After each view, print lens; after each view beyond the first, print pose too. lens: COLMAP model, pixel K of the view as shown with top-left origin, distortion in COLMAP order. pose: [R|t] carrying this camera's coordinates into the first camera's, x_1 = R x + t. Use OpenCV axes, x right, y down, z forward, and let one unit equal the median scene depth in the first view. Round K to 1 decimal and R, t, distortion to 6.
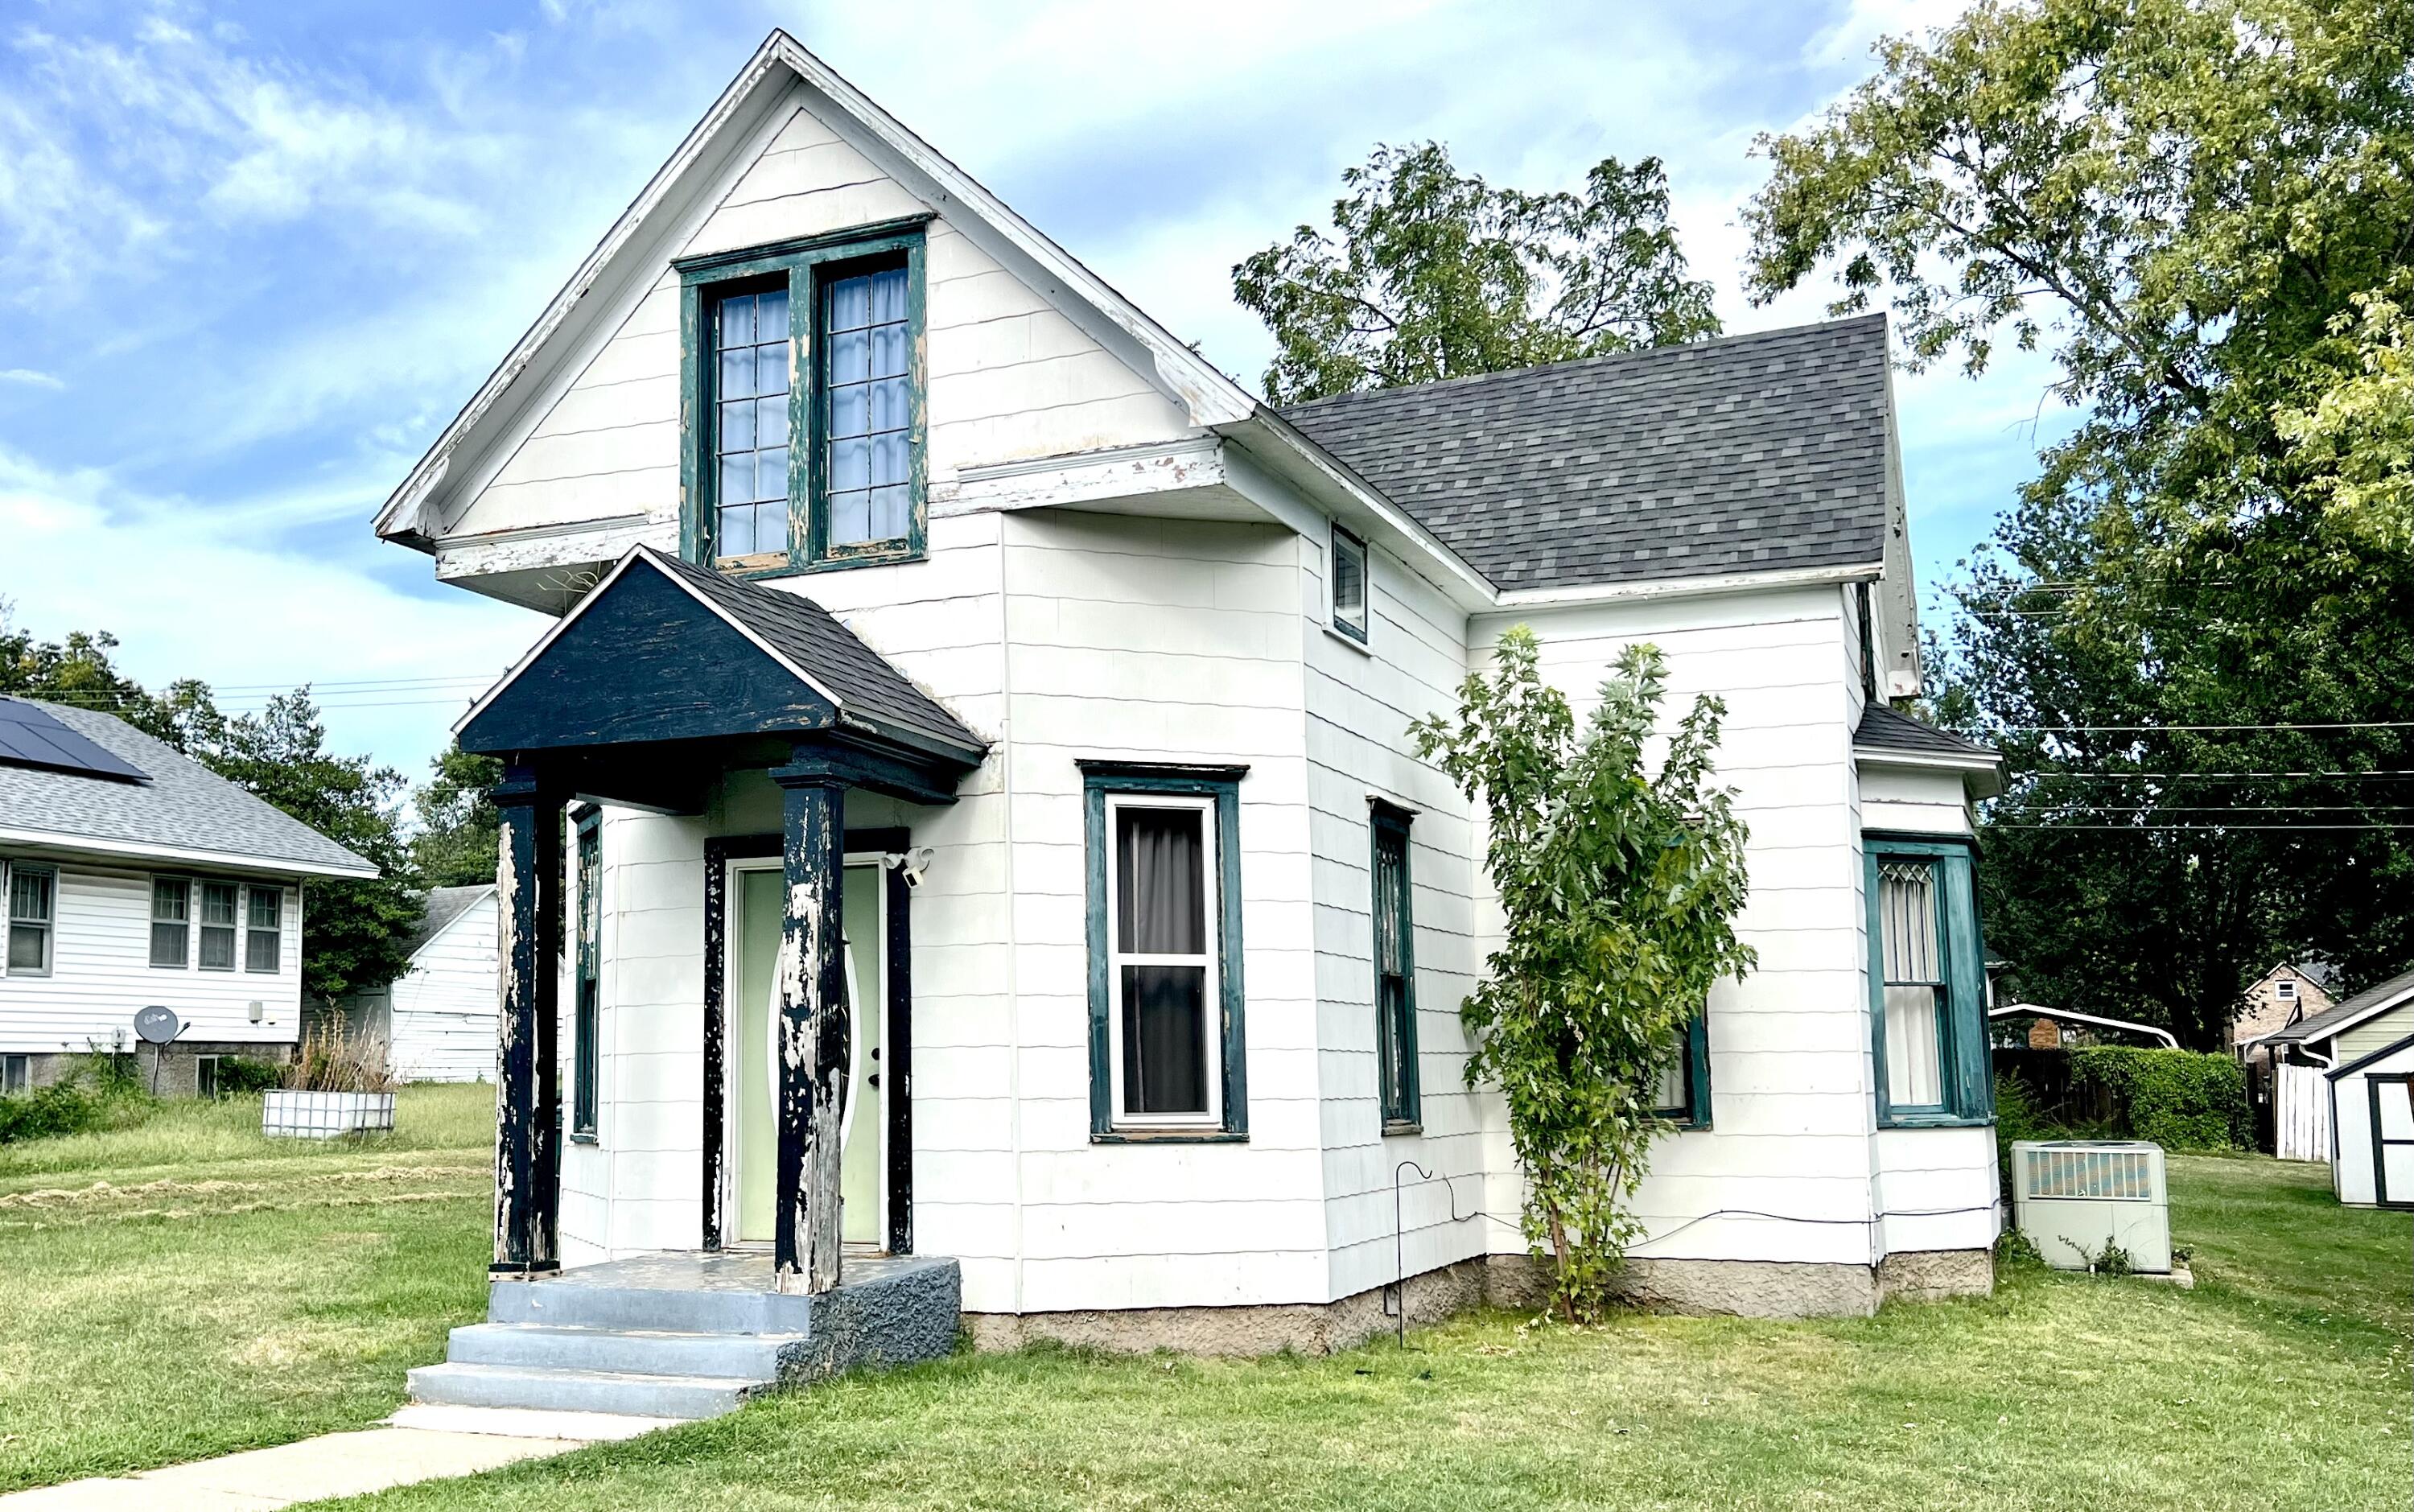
lens RADIAL K [[2160.7, 0, 1092.3], [0, 2160.7, 792.2], [0, 0, 1]] dist [0.068387, -0.055714]
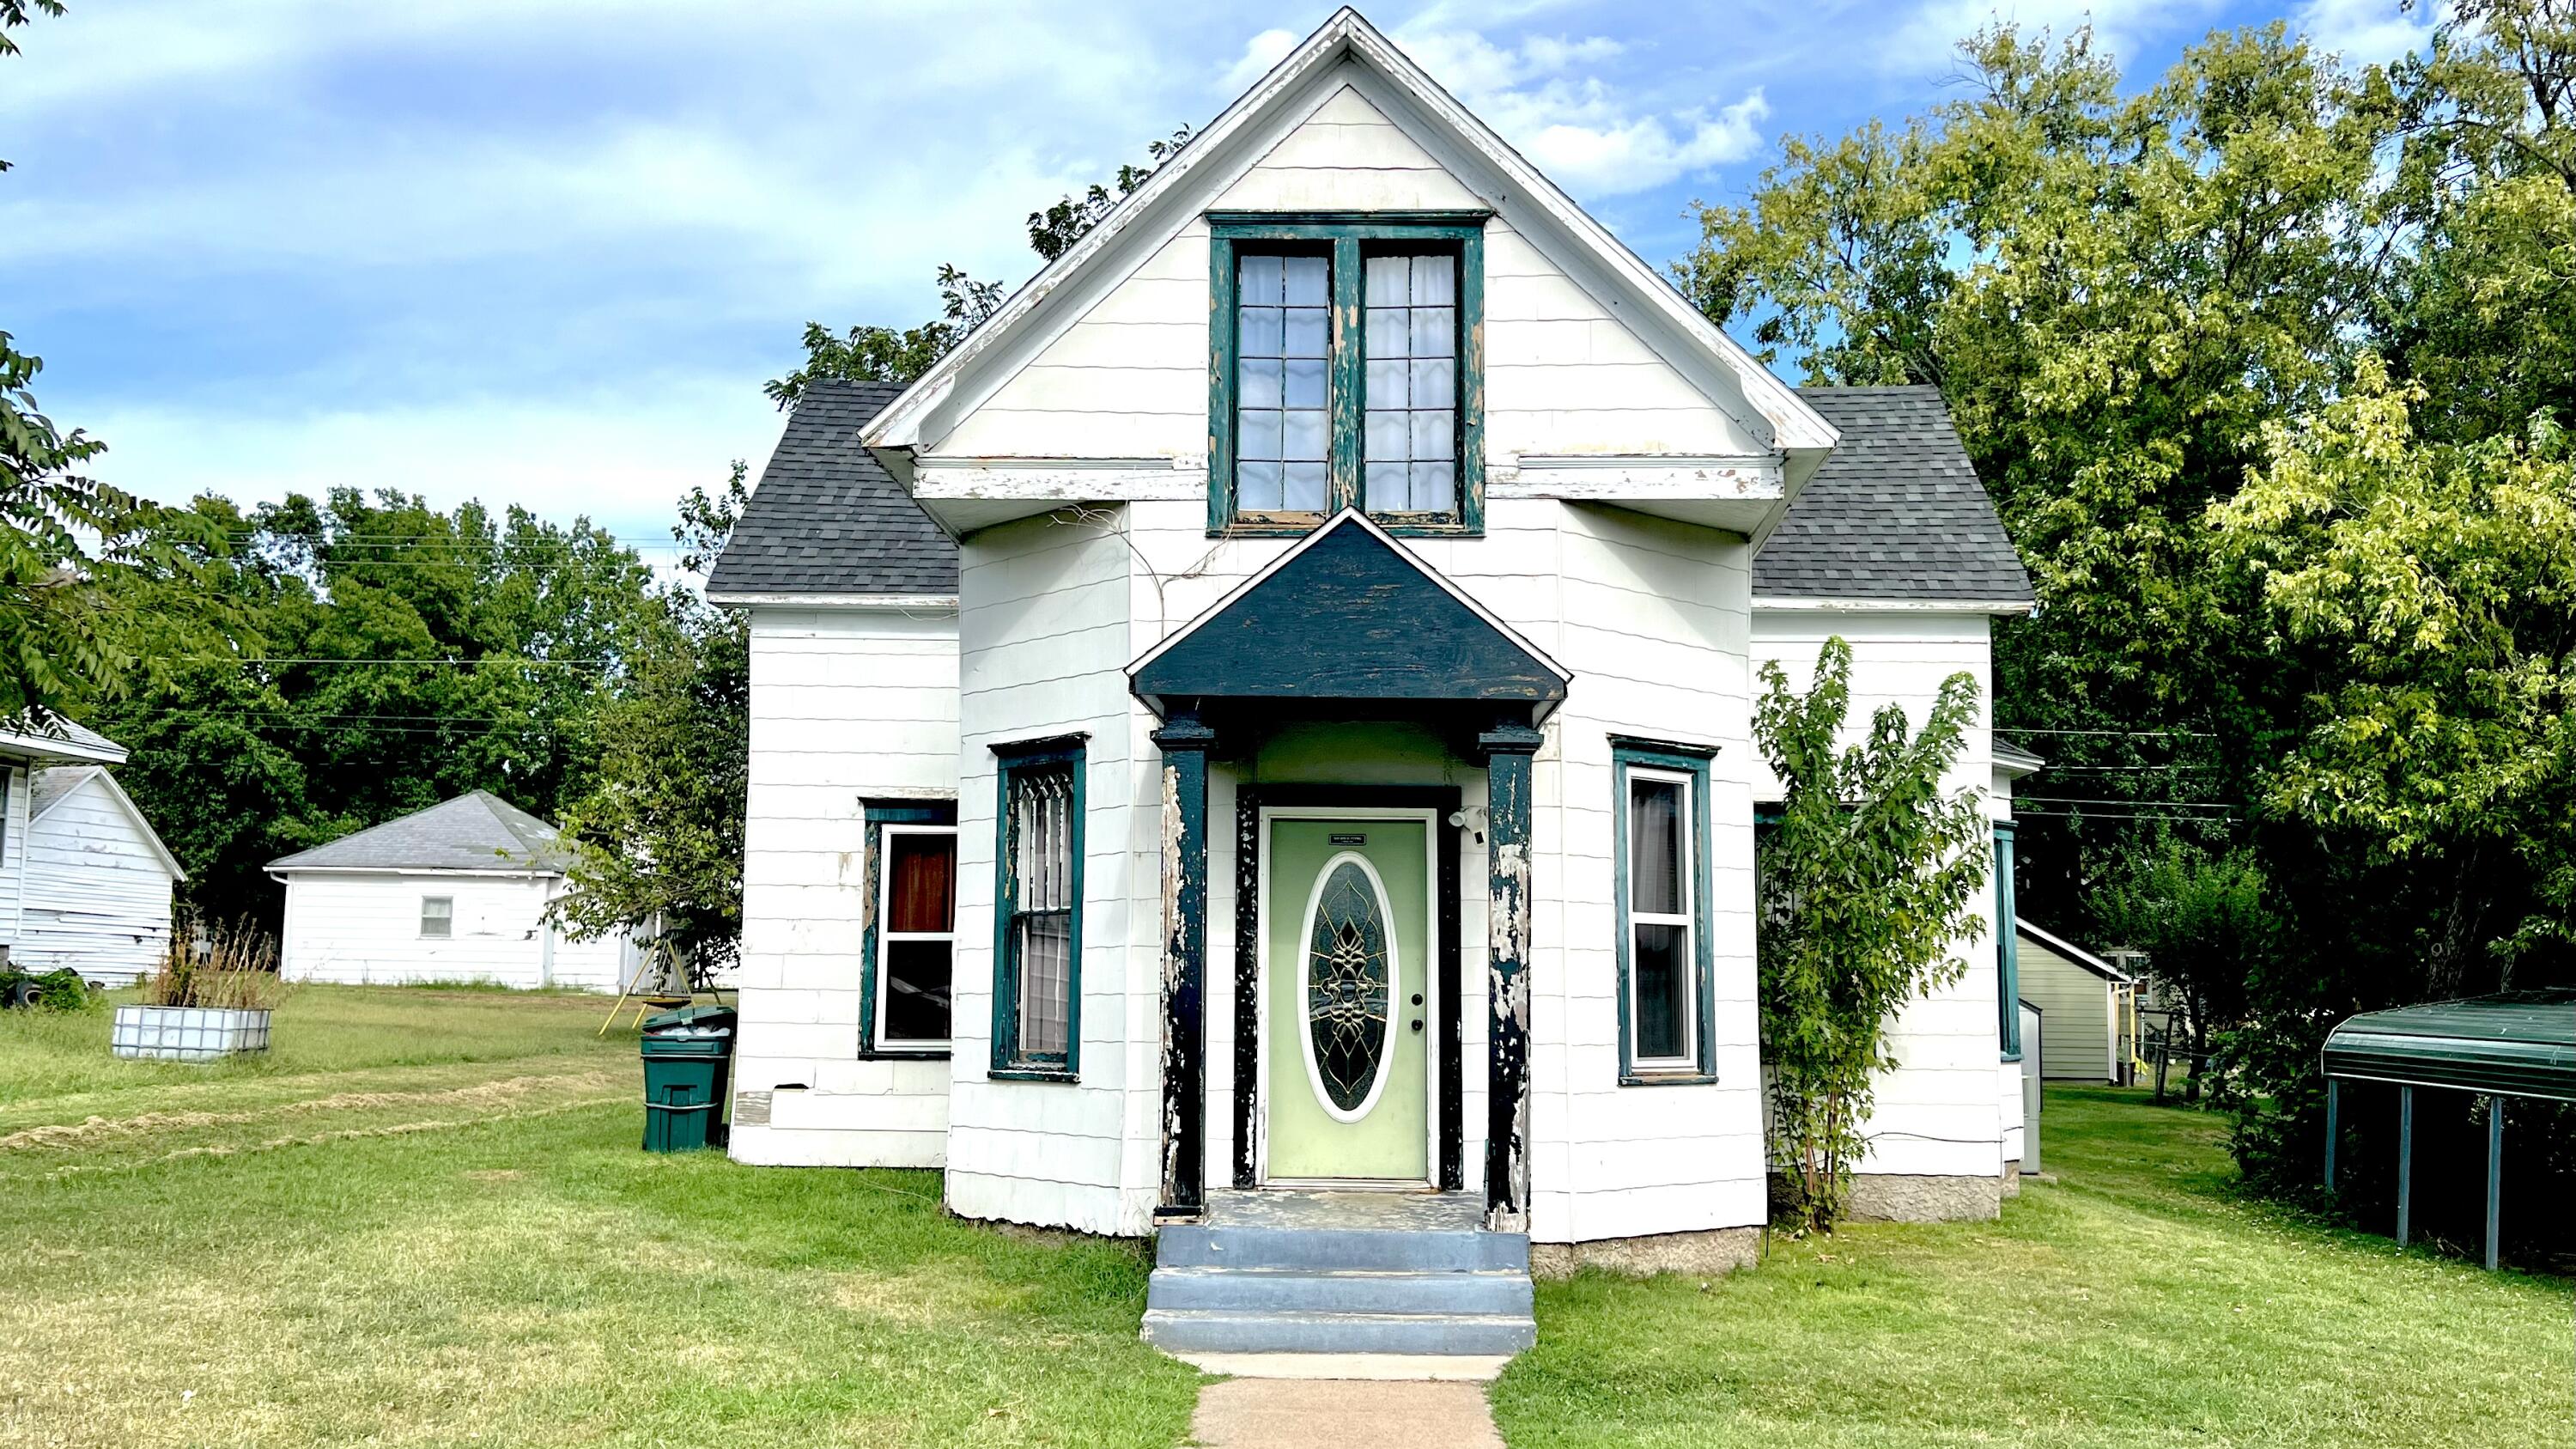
lens RADIAL K [[2060.5, 0, 1286.4], [0, 2060.5, 735.2], [0, 0, 1]] dist [0.063965, -0.004909]
pose [[0.924245, 0.061143, 0.376873, -0.536386], [-0.065568, 0.997848, -0.001090, -0.002505], [-0.376128, -0.023703, 0.926264, 0.092883]]
